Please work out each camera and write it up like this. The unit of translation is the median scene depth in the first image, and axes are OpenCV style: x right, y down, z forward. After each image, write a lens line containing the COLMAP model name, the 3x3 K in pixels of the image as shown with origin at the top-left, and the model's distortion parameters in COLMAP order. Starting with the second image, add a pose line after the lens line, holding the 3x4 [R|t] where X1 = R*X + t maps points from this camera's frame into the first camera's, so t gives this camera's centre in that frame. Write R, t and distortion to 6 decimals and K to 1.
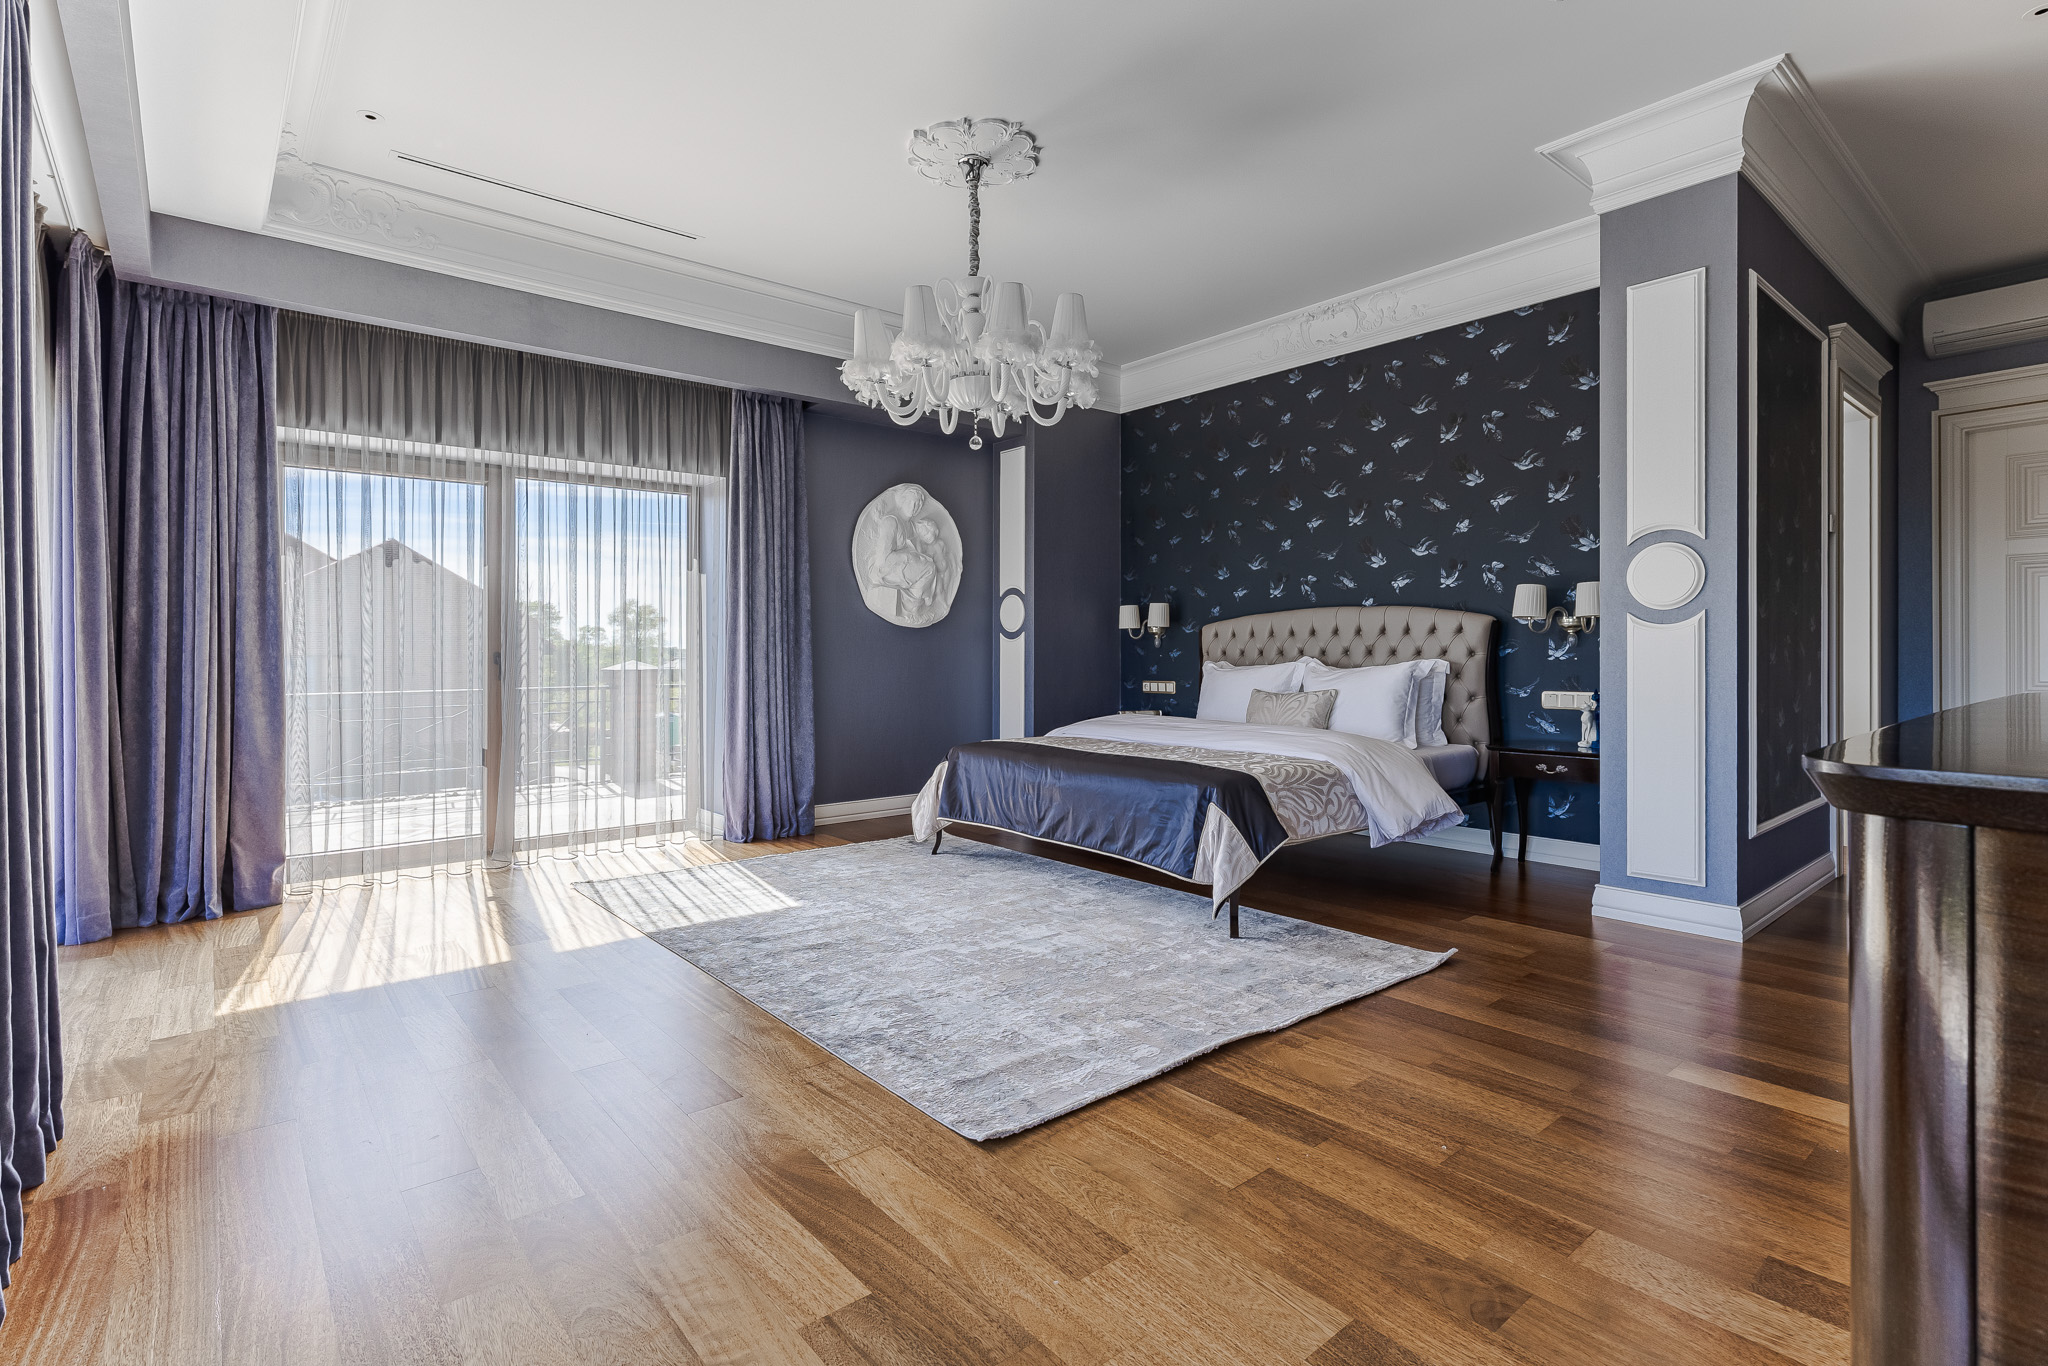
lens RADIAL K [[979.4, 0, 1023.2], [0, 979.4, 668.3], [0, 0, 1]] dist [0.004026, -0.000165]
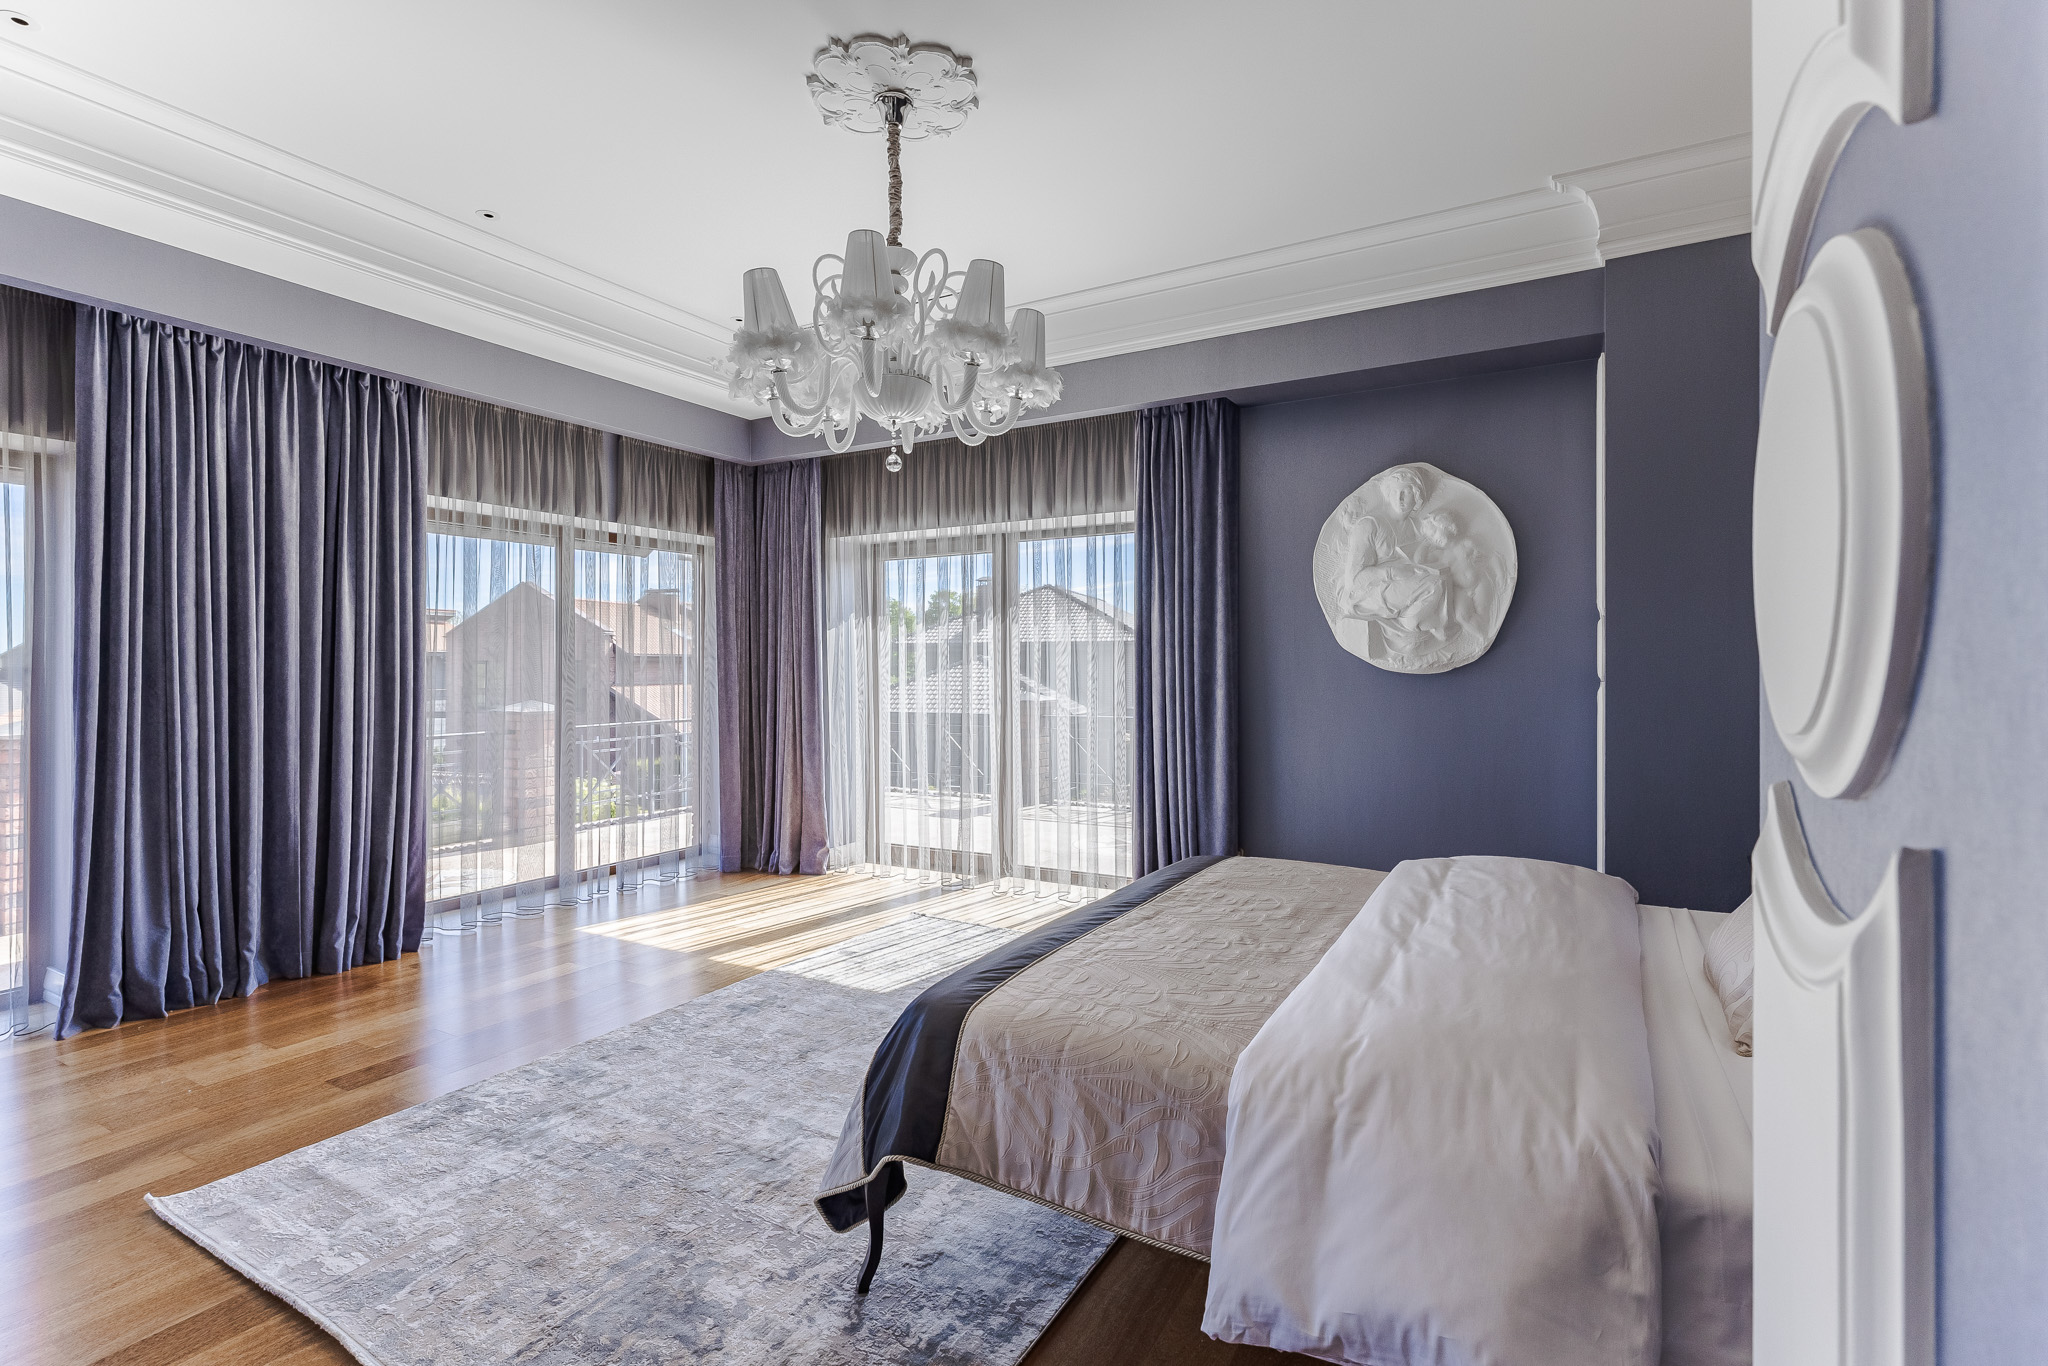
lens RADIAL K [[979.4, 0, 1020.0], [0, 979.4, 663.6], [0, 0, 1]] dist [0.004026, -0.000165]
pose [[0.335511, -0.000407, -0.942036, 0.450937], [-0.016585, 0.999842, -0.006339, -0.041241], [0.941890, 0.017751, 0.335452, 0.531991]]
